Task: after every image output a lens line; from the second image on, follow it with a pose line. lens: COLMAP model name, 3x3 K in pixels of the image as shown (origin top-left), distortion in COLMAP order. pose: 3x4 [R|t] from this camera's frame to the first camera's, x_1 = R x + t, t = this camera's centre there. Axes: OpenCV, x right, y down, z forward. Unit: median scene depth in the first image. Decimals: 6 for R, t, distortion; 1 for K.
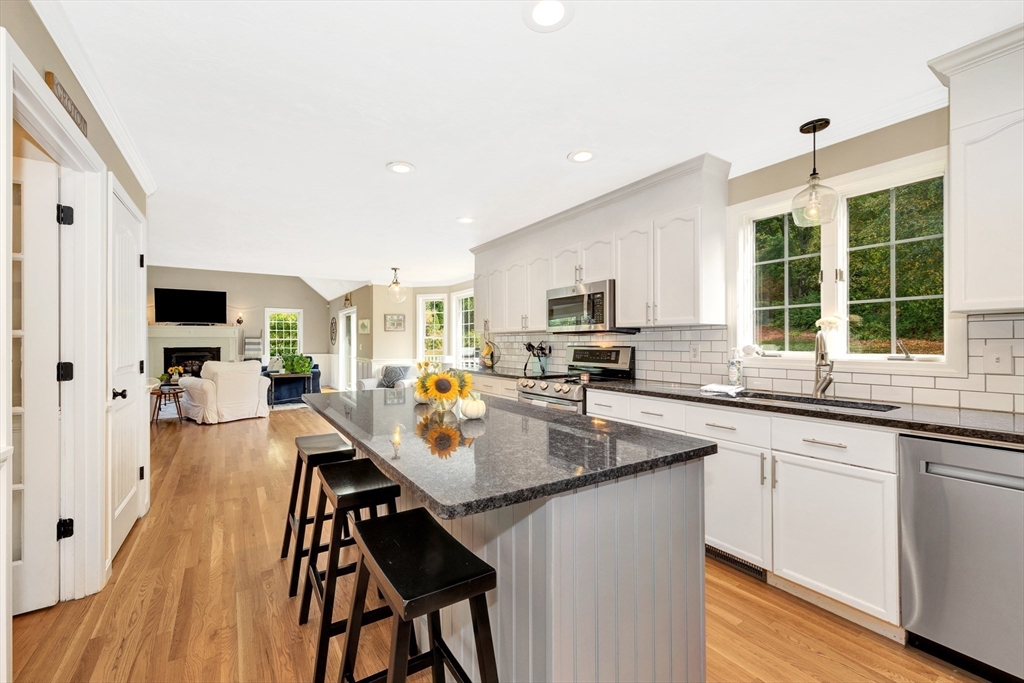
lens RADIAL K [[408.9, 0, 484.9], [0, 408.9, 341.3], [0, 0, 1]] dist [0.001383, -0.000053]
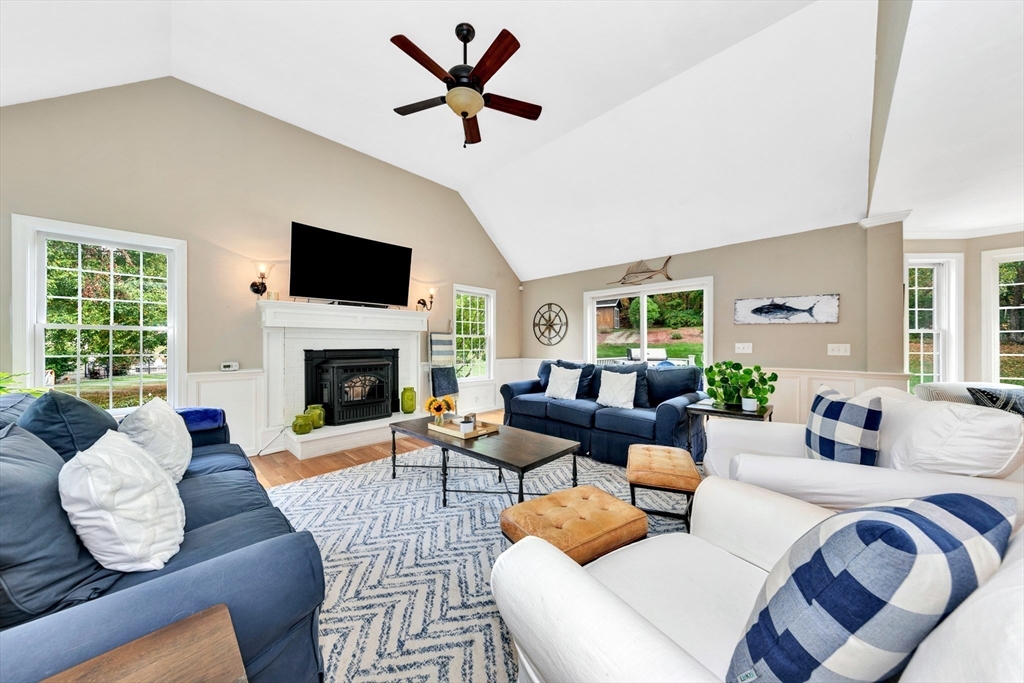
lens RADIAL K [[333.4, 0, 508.9], [0, 333.4, 345.1], [0, 0, 1]] dist [0.001637, 0.000014]
pose [[0.969759, 0.002120, 0.244056, -1.910169], [-0.002694, 0.999994, 0.002019, 0.025838], [-0.244051, -0.002615, 0.969759, 1.656297]]
